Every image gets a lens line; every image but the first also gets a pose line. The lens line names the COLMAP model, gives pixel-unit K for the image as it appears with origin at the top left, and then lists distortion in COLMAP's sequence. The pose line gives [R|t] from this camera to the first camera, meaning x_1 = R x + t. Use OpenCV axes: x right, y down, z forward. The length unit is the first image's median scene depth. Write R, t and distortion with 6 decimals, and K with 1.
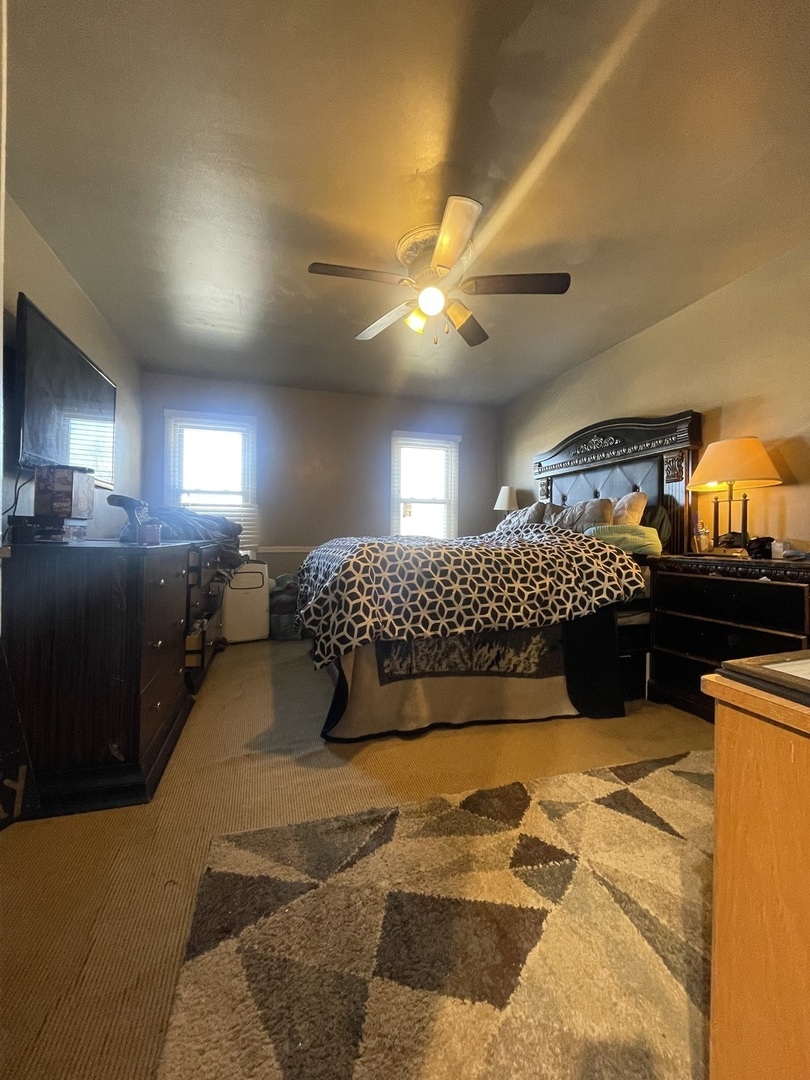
lens RADIAL K [[438.8, 0, 405.4], [0, 438.8, 534.0], [0, 0, 1]] dist [0.006470, -0.000554]
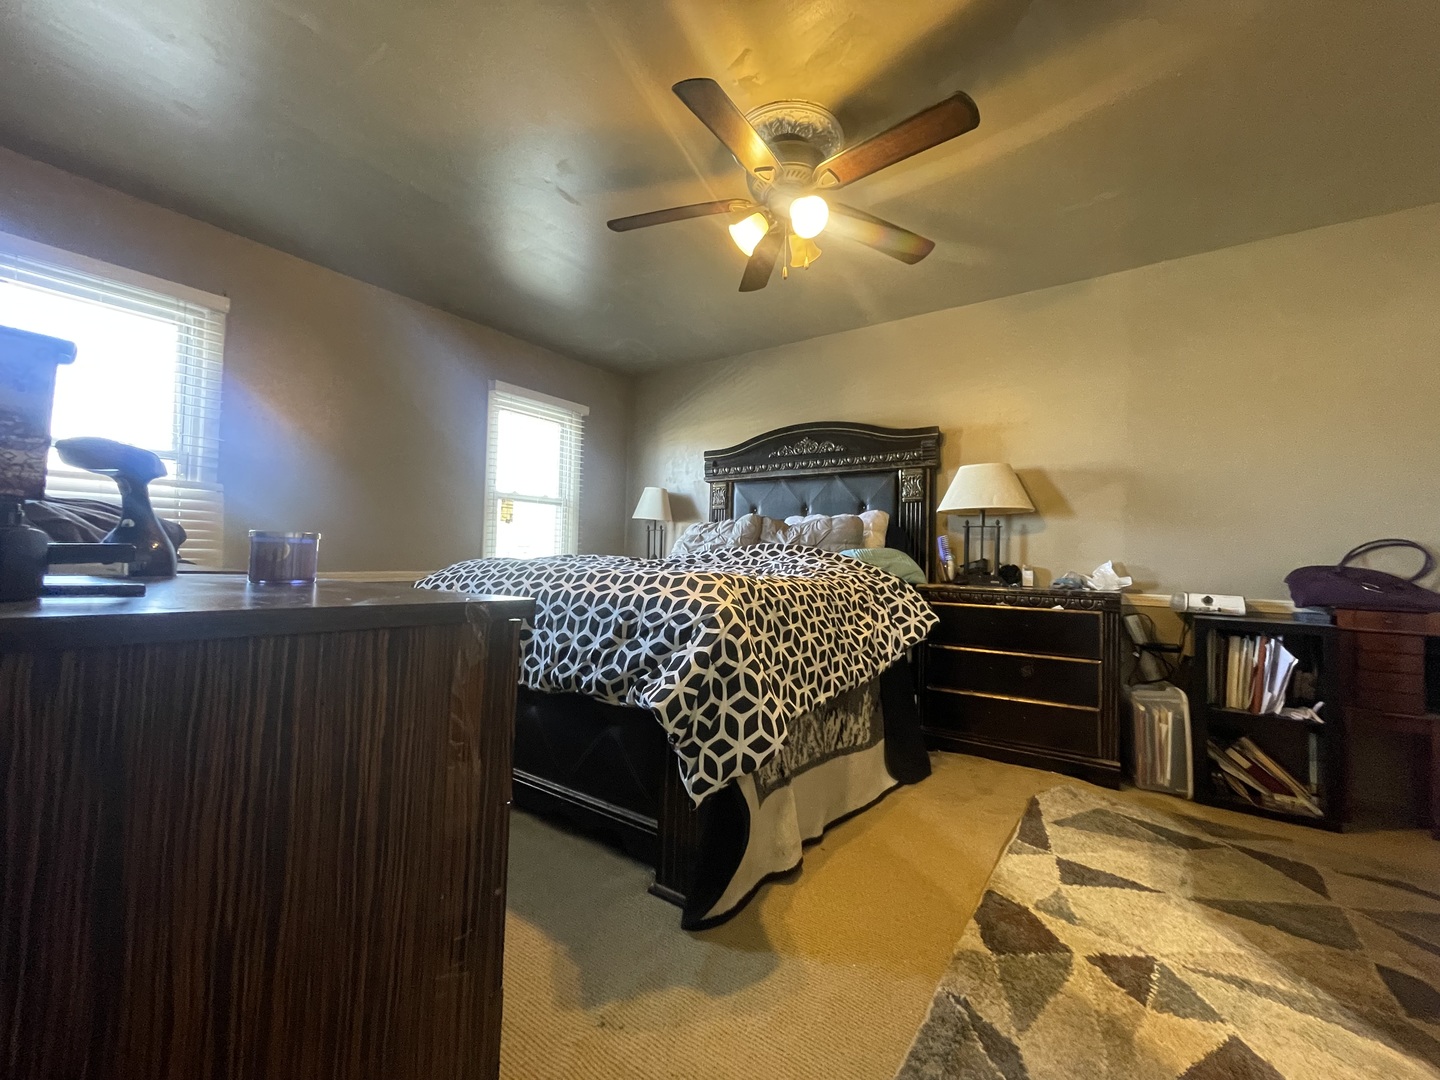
lens RADIAL K [[585.1, 0, 721.4], [0, 585.1, 544.1], [0, 0, 1]] dist [0.006470, -0.000554]
pose [[0.798366, 0.023884, 0.601699, -0.559557], [-0.020449, 0.999712, -0.012549, -0.010410], [-0.601826, -0.002285, 0.798624, 0.354118]]
